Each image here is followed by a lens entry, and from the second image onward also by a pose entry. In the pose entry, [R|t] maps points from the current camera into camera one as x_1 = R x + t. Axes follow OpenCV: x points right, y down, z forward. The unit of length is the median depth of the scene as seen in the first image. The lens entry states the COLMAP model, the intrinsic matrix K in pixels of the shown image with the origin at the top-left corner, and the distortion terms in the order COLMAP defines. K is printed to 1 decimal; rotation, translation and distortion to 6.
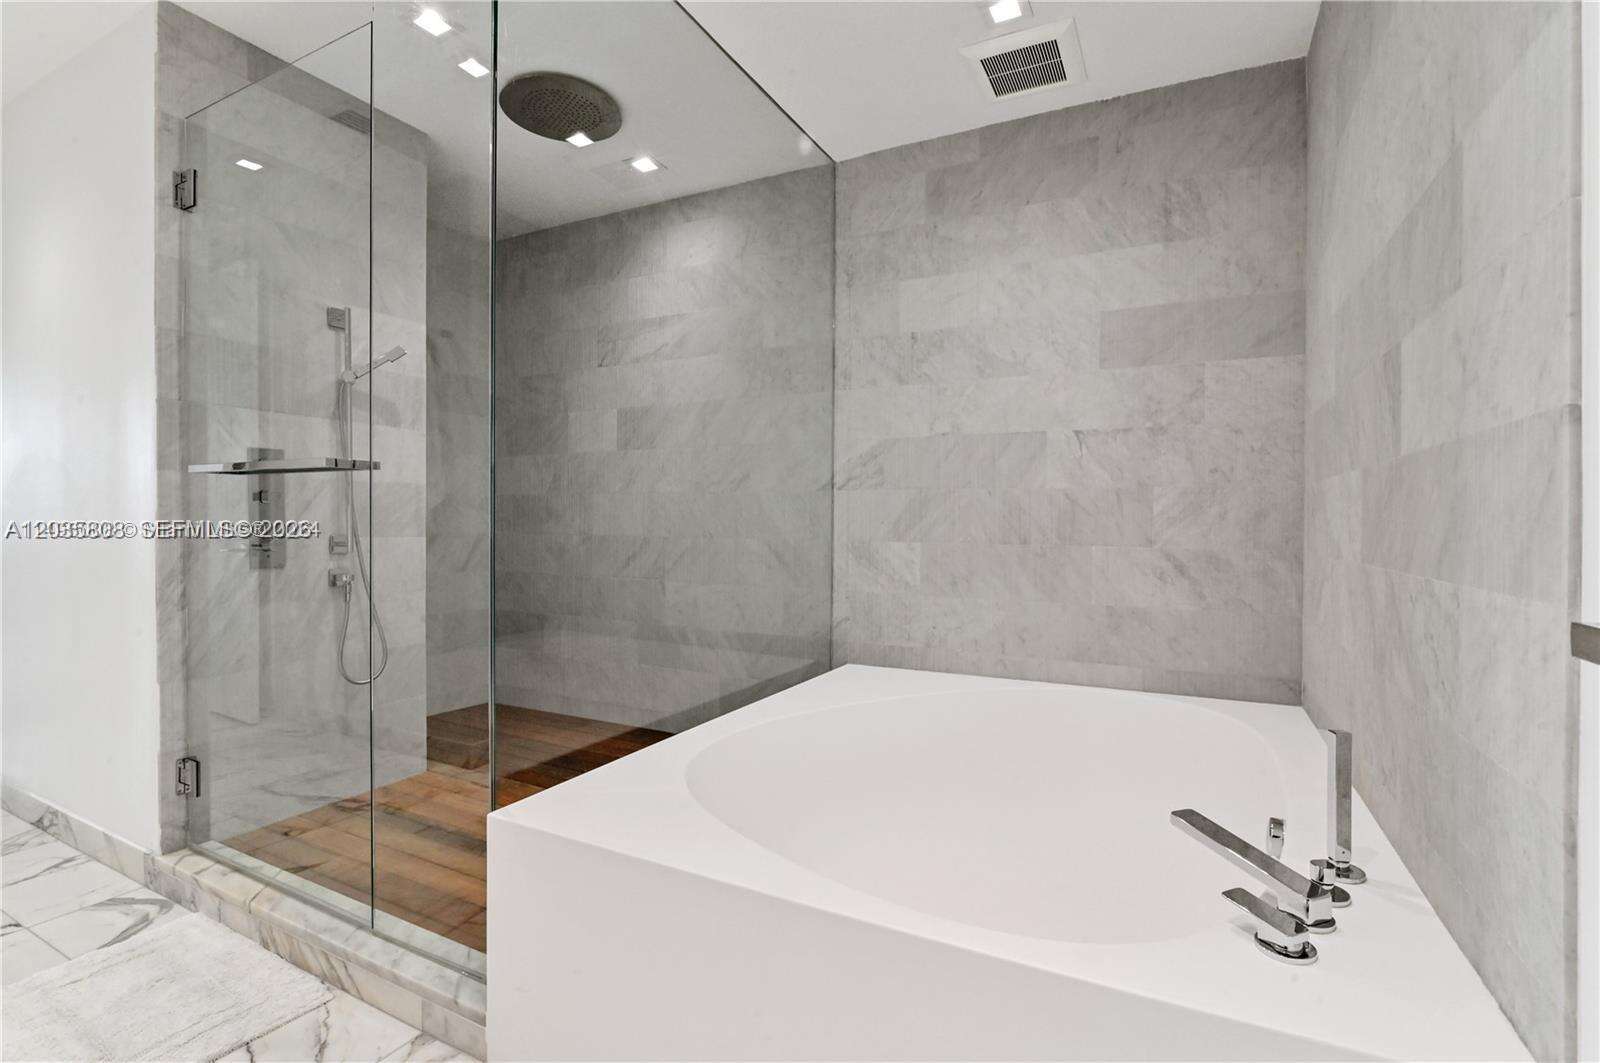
lens RADIAL K [[741.5, 0, 785.6], [0, 741.5, 532.3], [0, 0, 1]] dist [-0.014246, 0.001133]
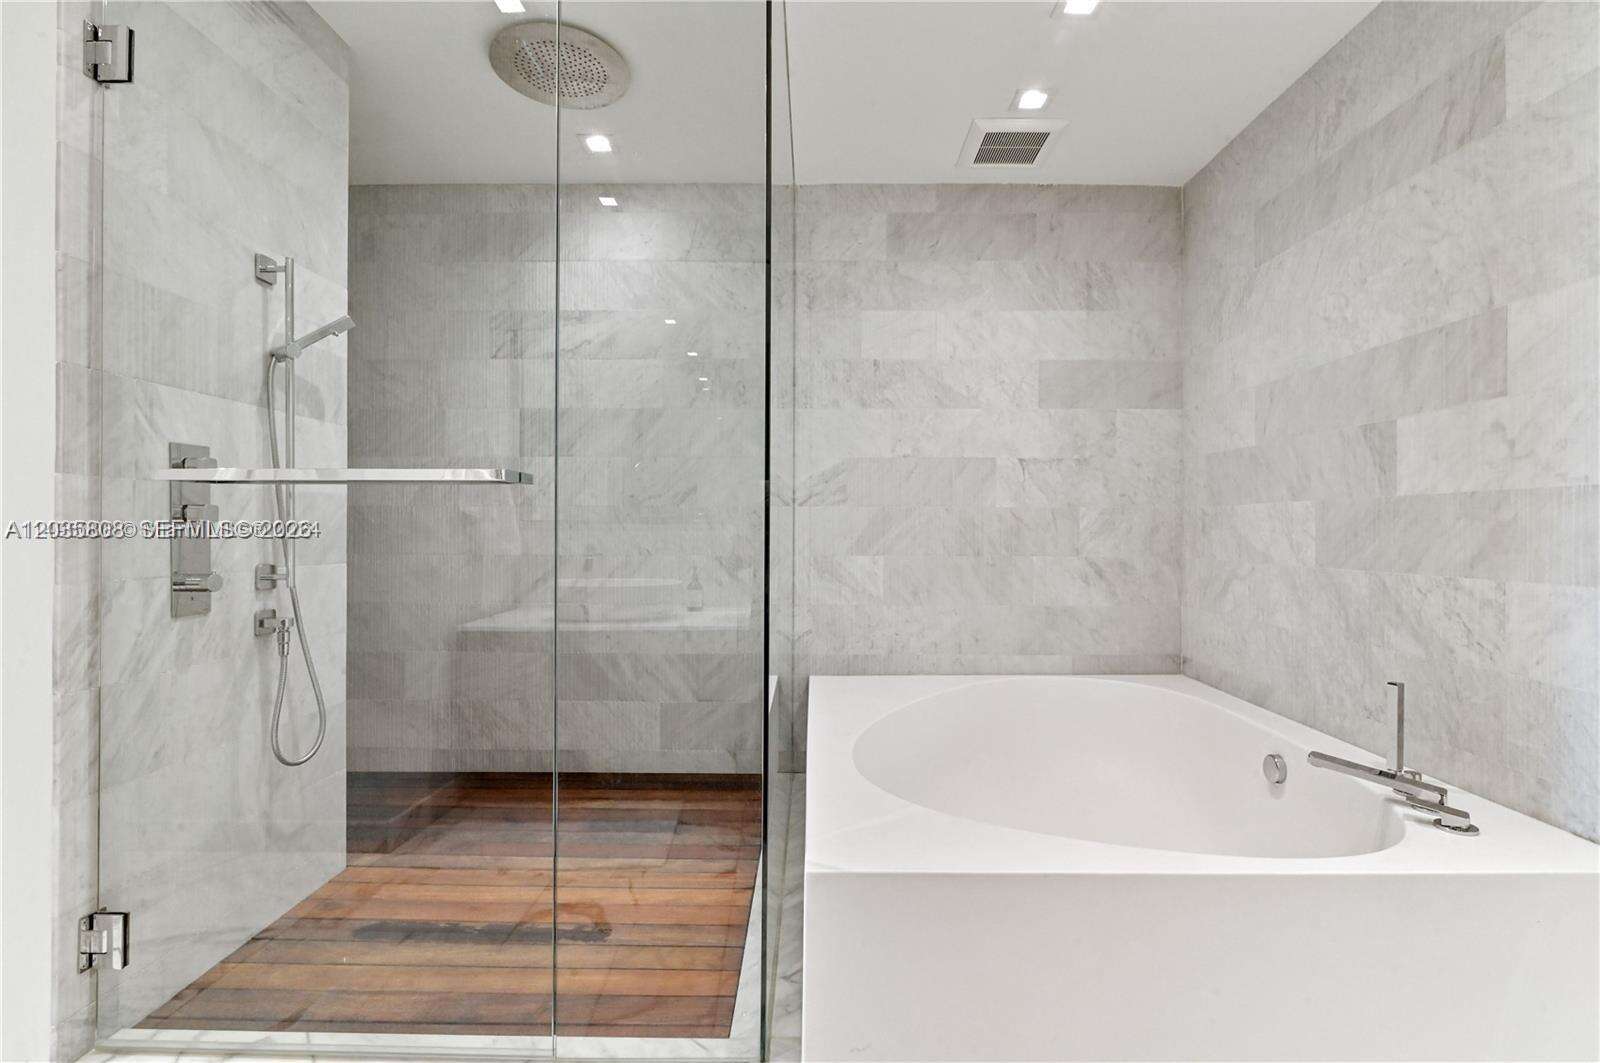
lens RADIAL K [[741.5, 0, 806.3], [0, 741.5, 529.7], [0, 0, 1]] dist [-0.014246, 0.001133]
pose [[0.891904, -0.006518, 0.452178, -0.442936], [0.011994, 0.999885, -0.009243, -0.017335], [-0.452066, 0.013667, 0.891880, 0.103400]]
